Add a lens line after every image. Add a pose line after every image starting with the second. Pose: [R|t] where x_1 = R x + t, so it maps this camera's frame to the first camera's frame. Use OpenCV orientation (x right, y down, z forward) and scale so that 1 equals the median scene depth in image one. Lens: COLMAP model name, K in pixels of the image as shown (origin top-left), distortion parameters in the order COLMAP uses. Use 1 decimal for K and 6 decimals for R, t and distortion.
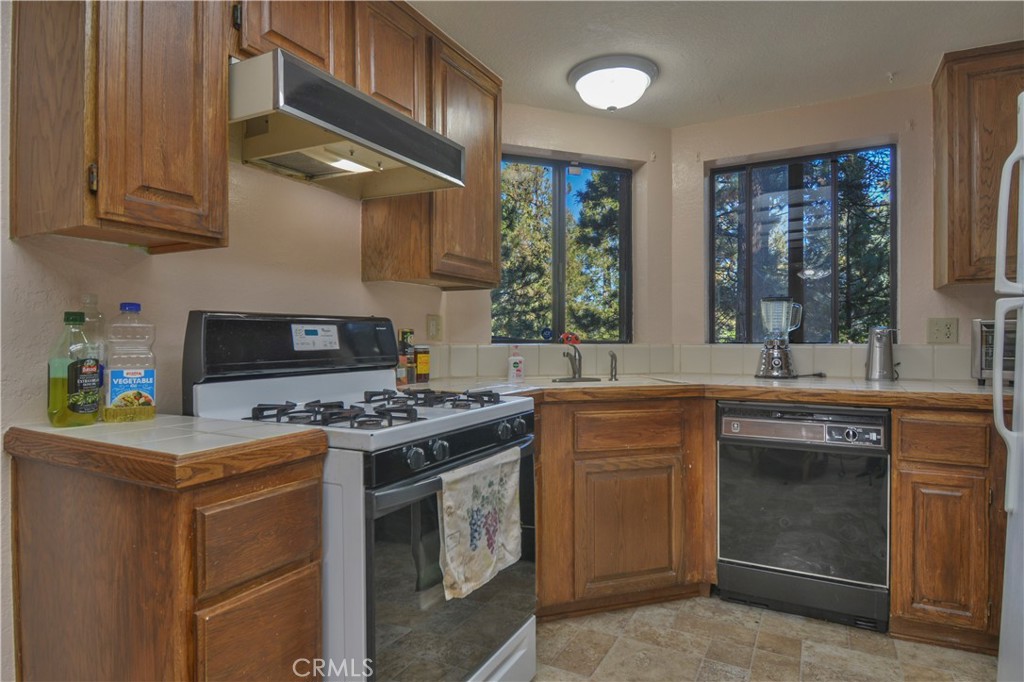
lens RADIAL K [[577.2, 0, 512.0], [0, 577.2, 341.0], [0, 0, 1]] dist [0.030710, -0.034392]
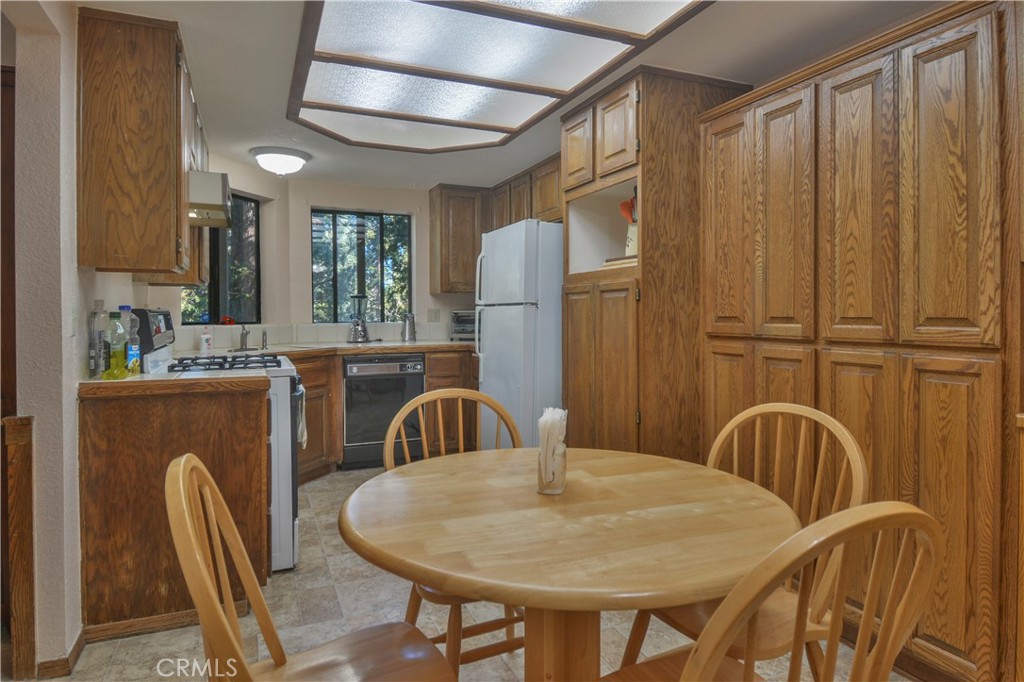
lens RADIAL K [[592.9, 0, 507.9], [0, 592.9, 317.5], [0, 0, 1]] dist [0.033098, -0.038620]
pose [[0.627894, -0.008434, 0.778253, -0.732478], [0.007256, 0.999961, 0.004983, -0.018106], [-0.778265, 0.002518, 0.627931, -0.515926]]
